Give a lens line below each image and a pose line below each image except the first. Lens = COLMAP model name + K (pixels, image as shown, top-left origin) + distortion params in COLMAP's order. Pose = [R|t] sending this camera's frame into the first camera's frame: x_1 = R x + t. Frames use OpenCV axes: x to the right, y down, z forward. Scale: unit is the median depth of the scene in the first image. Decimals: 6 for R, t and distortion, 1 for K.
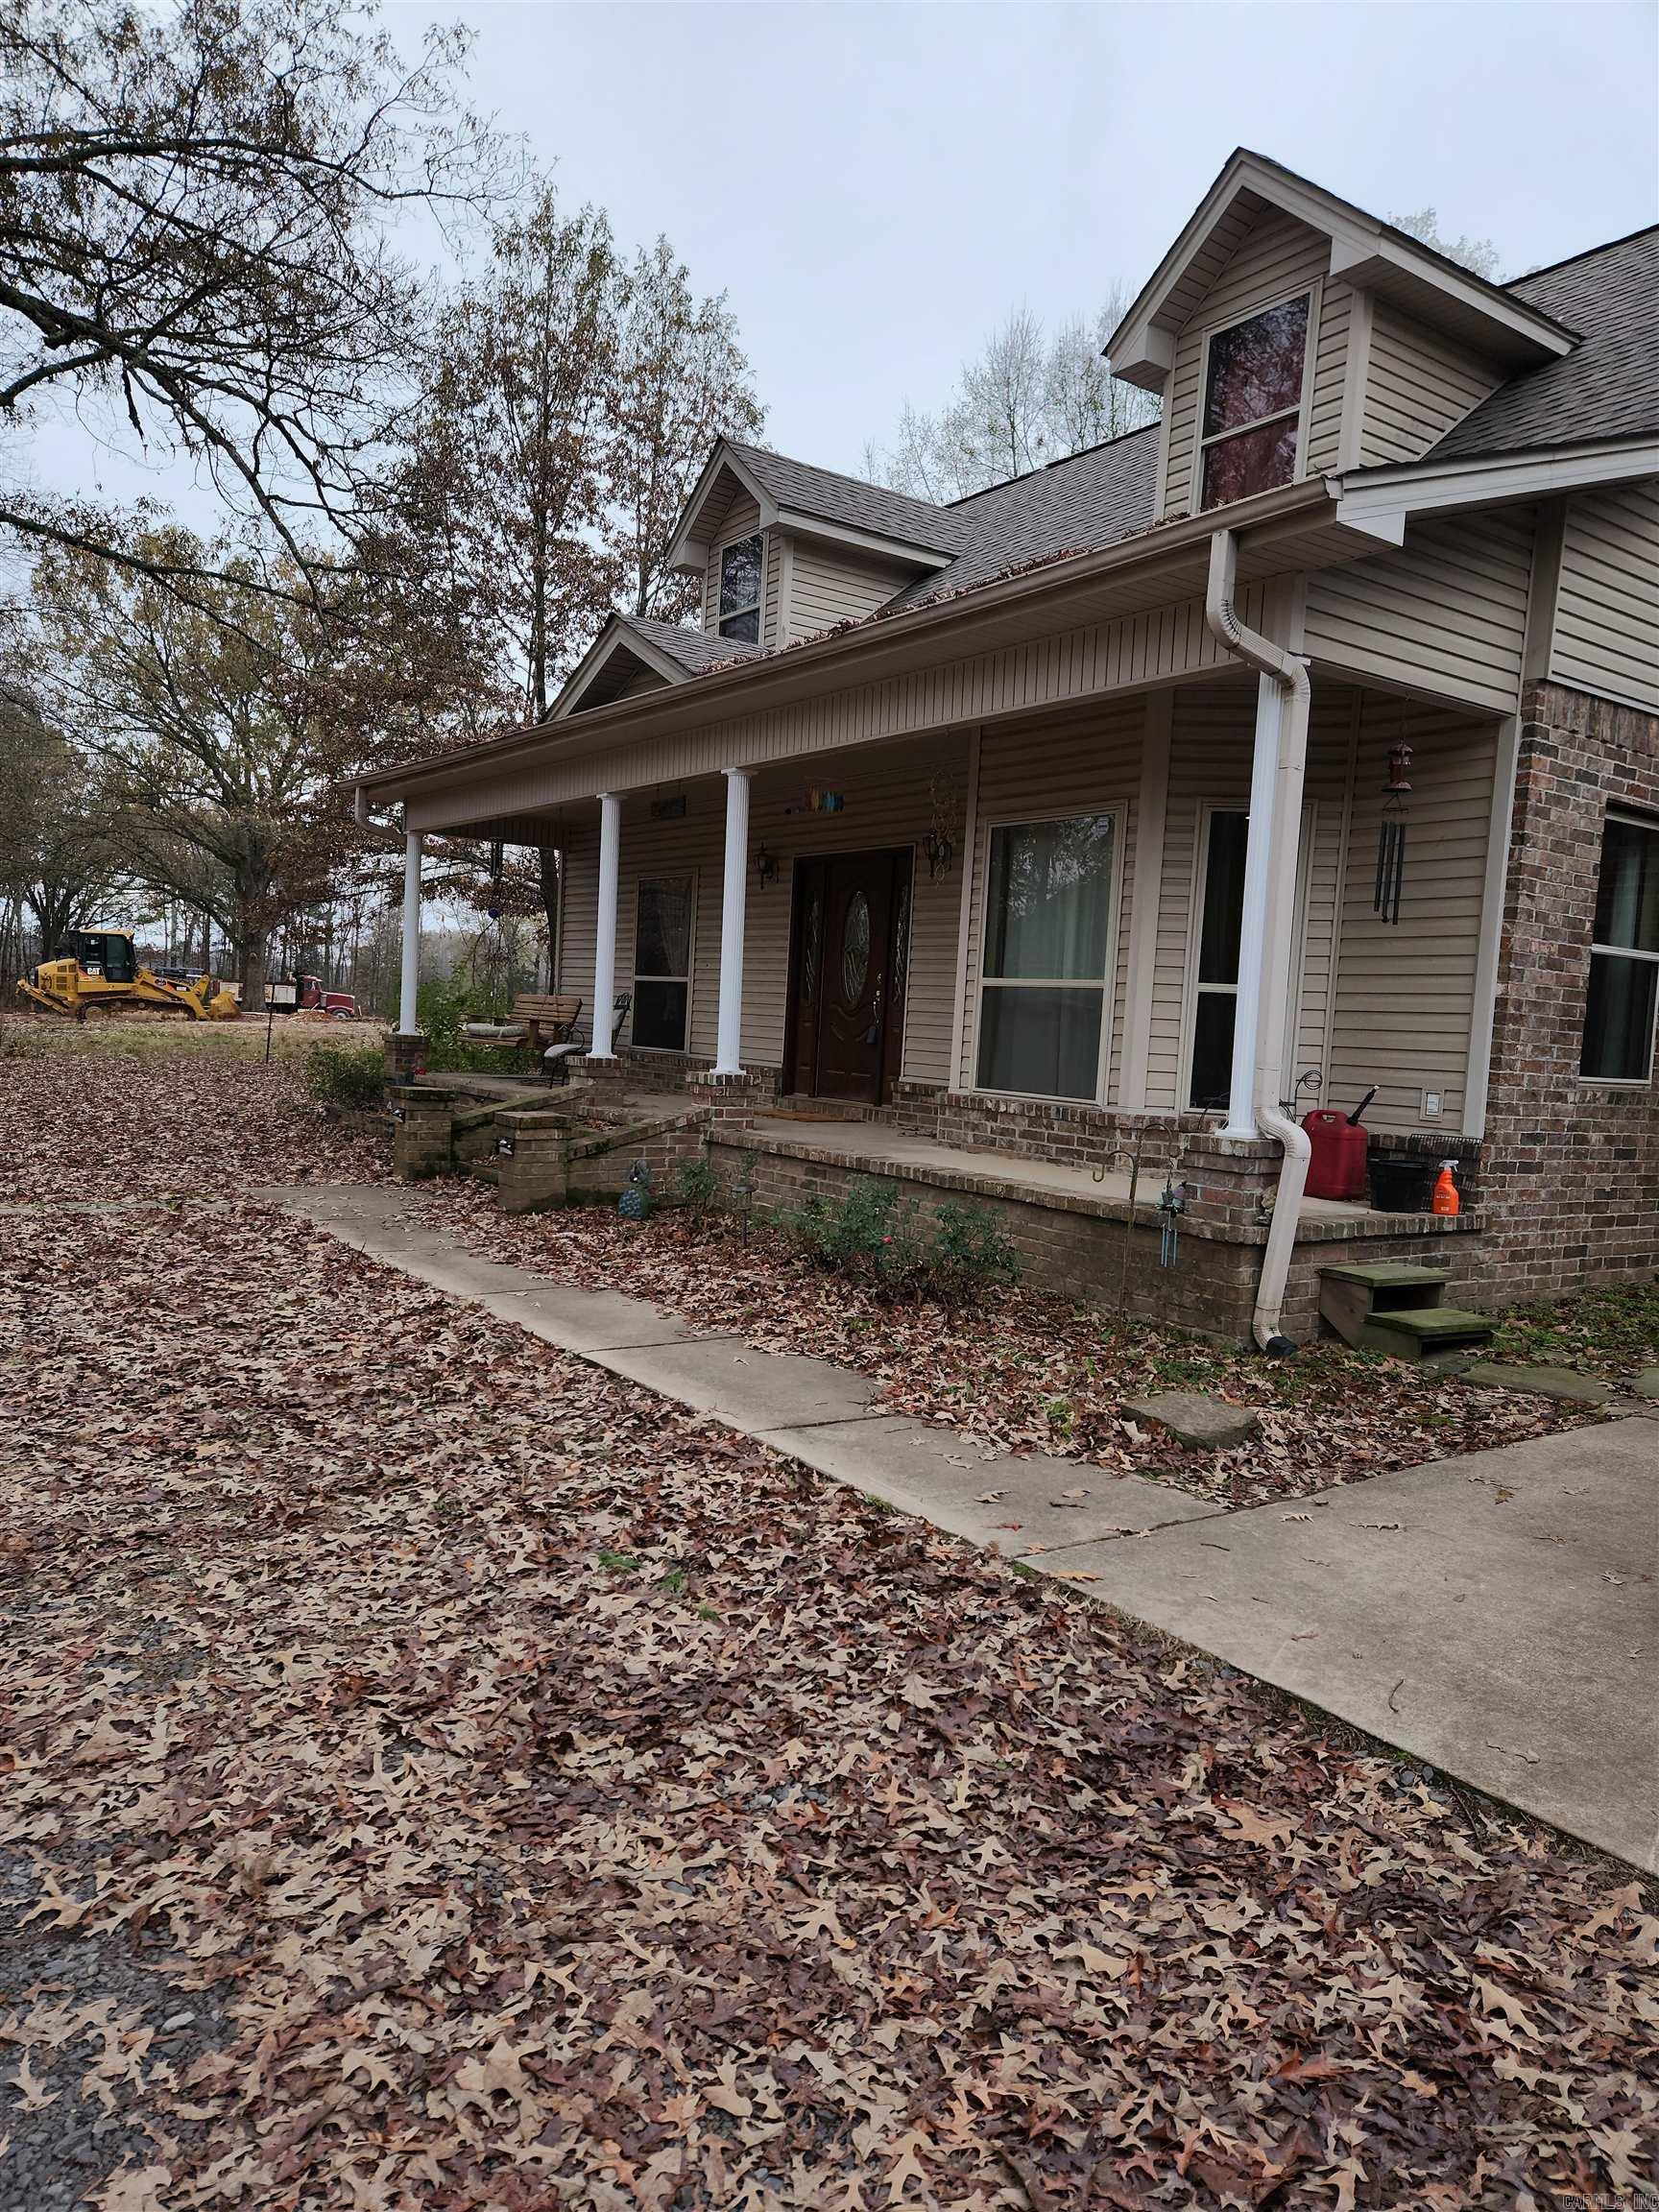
lens RADIAL K [[1502.1, 0, 829.5], [0, 1502.1, 1106.0], [0, 0, 1]] dist [0.042785, -0.000469]
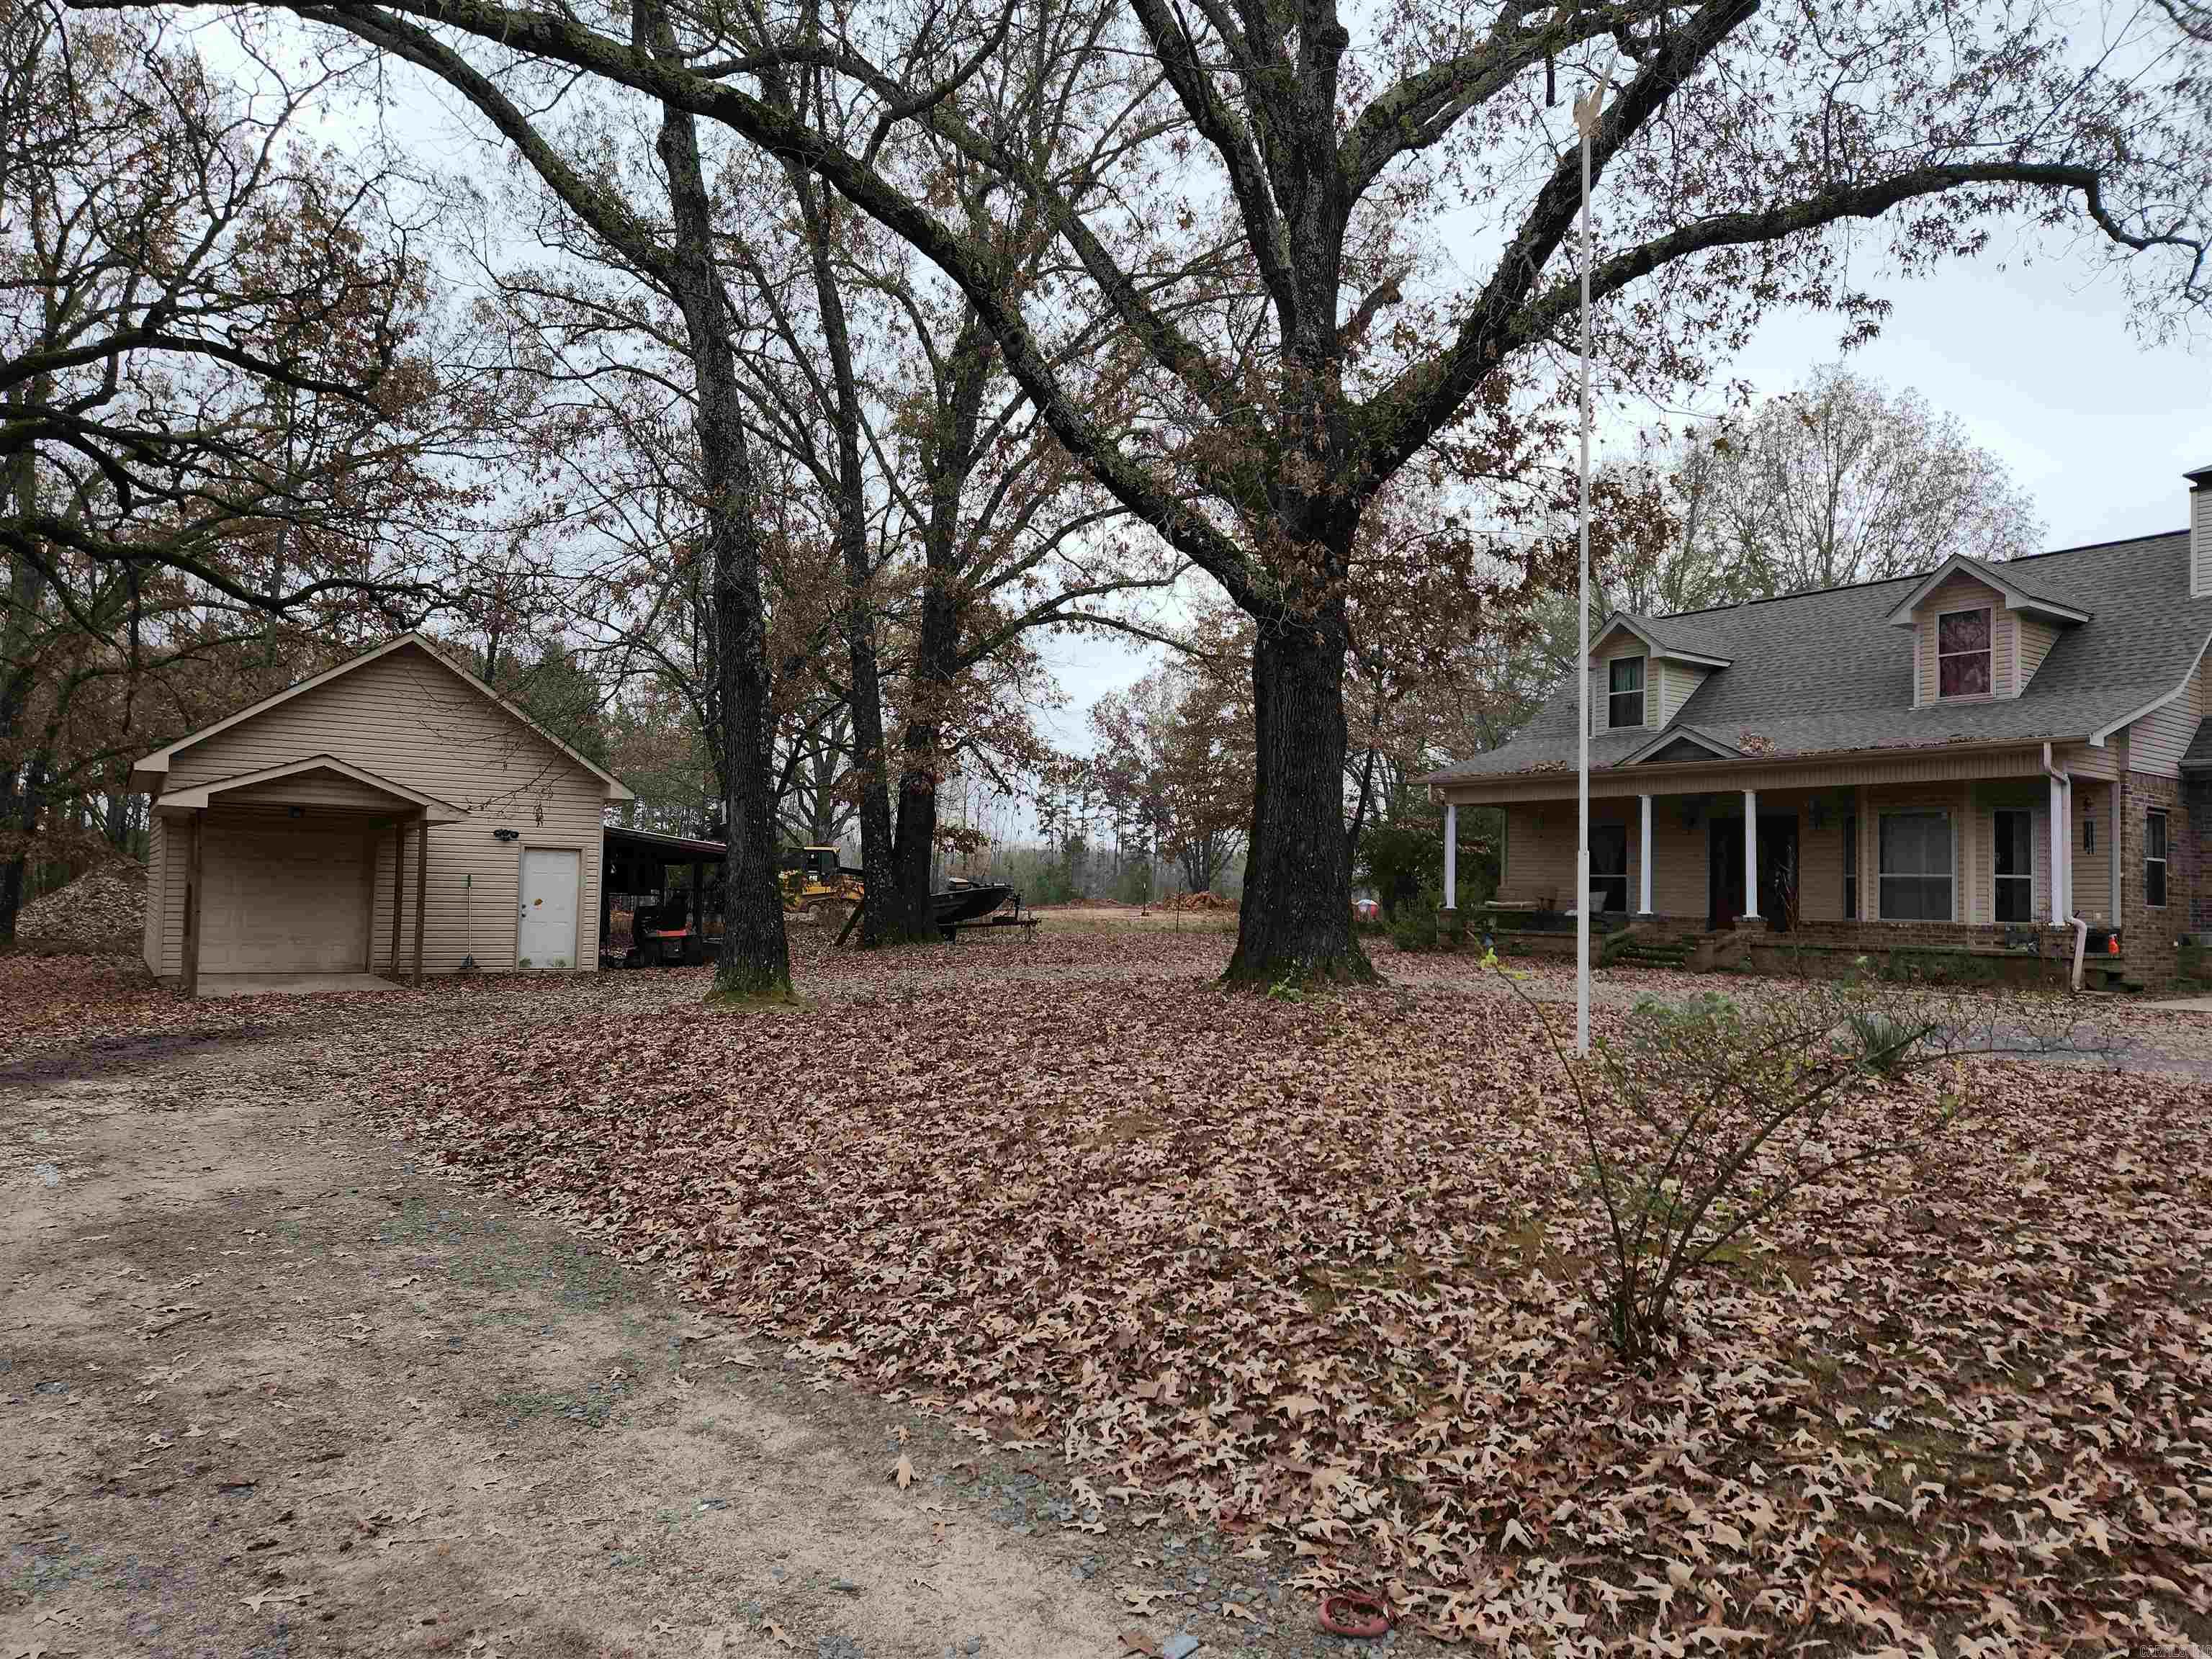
lens RADIAL K [[1502.1, 0, 1106.0], [0, 1502.1, 829.5], [0, 0, 1]] dist [0.042785, -0.000469]
pose [[0.999473, -0.028974, 0.014664, -1.234409], [0.030350, 0.994062, -0.104495, 0.066539], [-0.011550, 0.104885, 0.994417, -1.518163]]
